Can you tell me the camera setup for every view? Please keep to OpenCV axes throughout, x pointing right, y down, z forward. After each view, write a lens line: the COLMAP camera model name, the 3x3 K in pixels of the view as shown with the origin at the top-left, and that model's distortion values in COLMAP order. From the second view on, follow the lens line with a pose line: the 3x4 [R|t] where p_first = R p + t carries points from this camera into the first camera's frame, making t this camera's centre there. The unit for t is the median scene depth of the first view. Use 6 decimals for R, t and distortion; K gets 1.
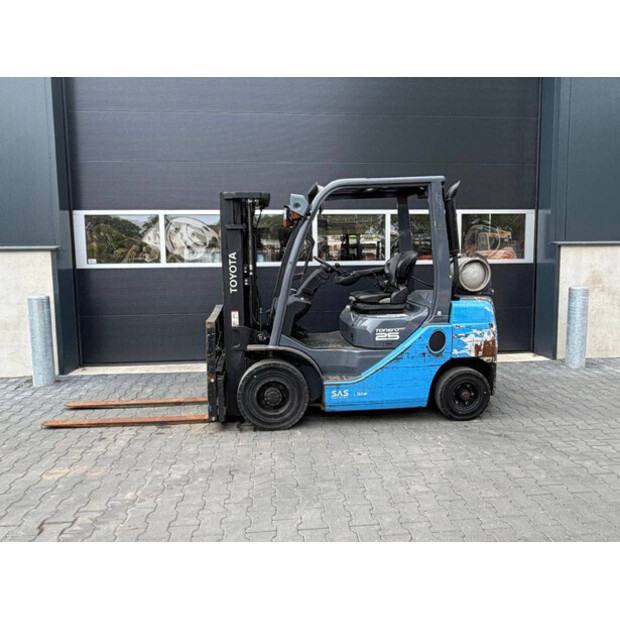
lens RADIAL K [[461.5, 0, 308.3], [0, 461.5, 303.8], [0, 0, 1]] dist [-0.004007, -0.002237]
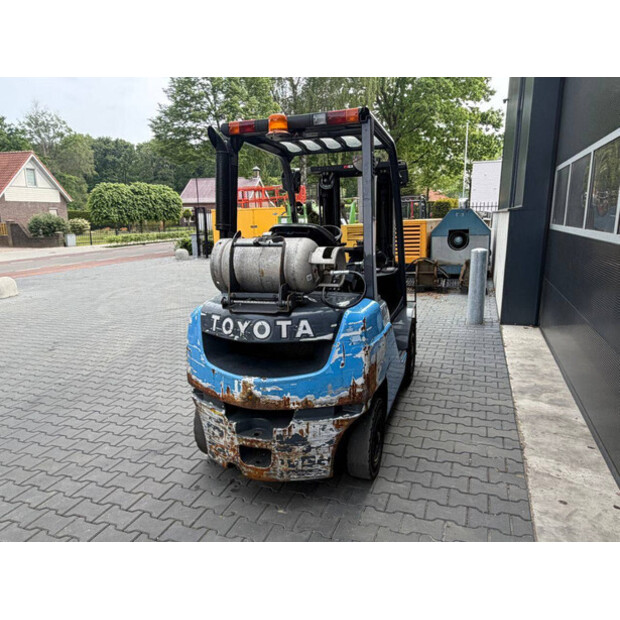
lens RADIAL K [[462.5, 0, 310.0], [0, 462.5, 310.0], [0, 0, 1]] dist [-0.003004, -0.001292]
pose [[-0.432143, 0.198656, -0.879652, 0.930083], [-0.070247, 0.965056, 0.252453, -0.181387], [0.899065, 0.170888, -0.403087, 1.443695]]
